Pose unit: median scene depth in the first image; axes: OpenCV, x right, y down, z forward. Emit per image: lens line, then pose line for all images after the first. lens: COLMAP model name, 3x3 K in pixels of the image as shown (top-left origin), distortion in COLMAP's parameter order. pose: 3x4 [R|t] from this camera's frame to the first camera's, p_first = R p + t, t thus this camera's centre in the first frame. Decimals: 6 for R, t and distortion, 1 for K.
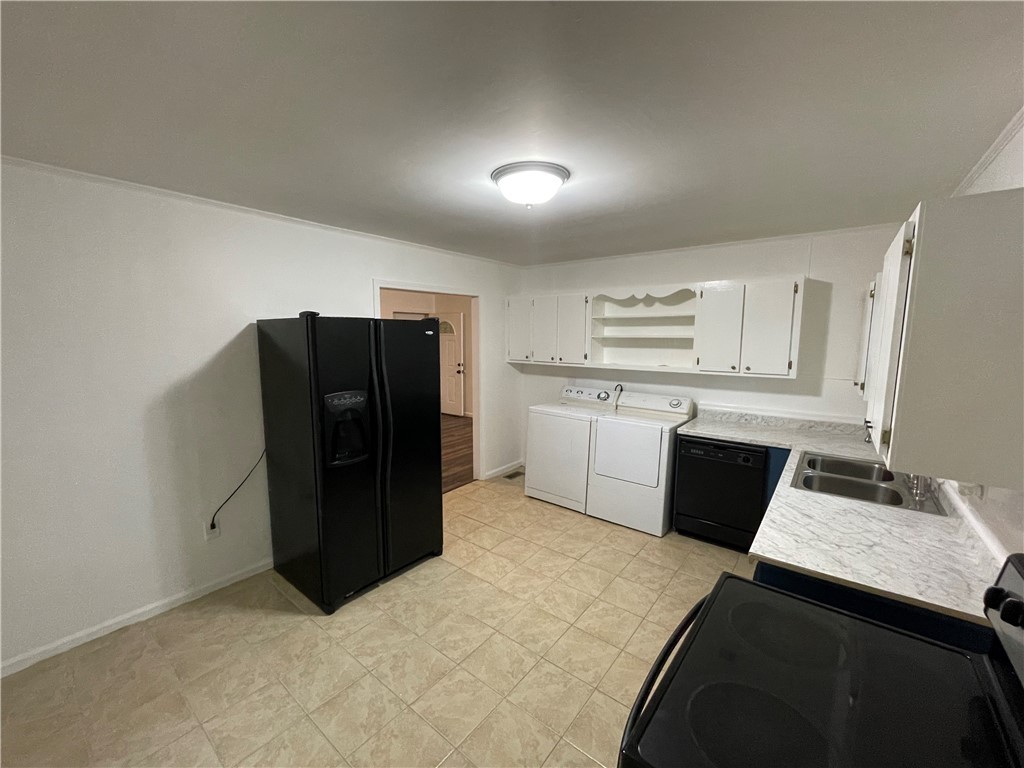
lens RADIAL K [[416.7, 0, 512.0], [0, 416.7, 384.0], [0, 0, 1]] dist [-0.002289, -0.000248]
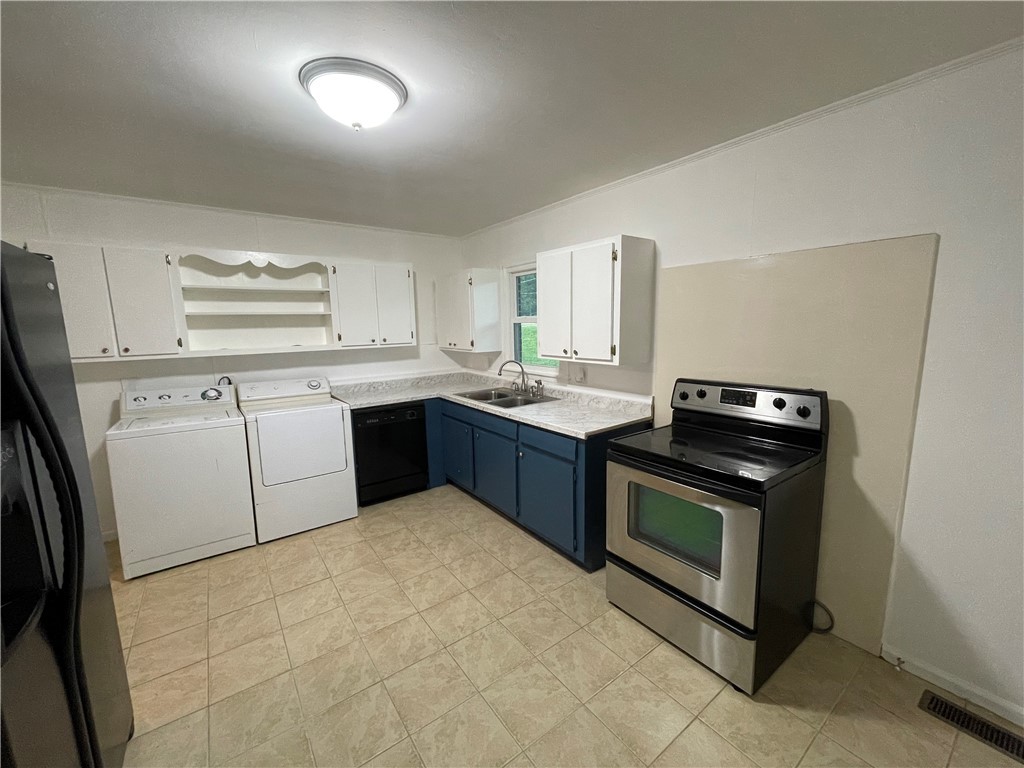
lens RADIAL K [[416.7, 0, 512.0], [0, 416.7, 384.0], [0, 0, 1]] dist [-0.002289, -0.000248]
pose [[0.251708, -0.146418, 0.956663, -0.432777], [0.134969, 0.984141, 0.115112, -0.003063], [-0.958346, 0.100145, 0.267478, 0.347179]]
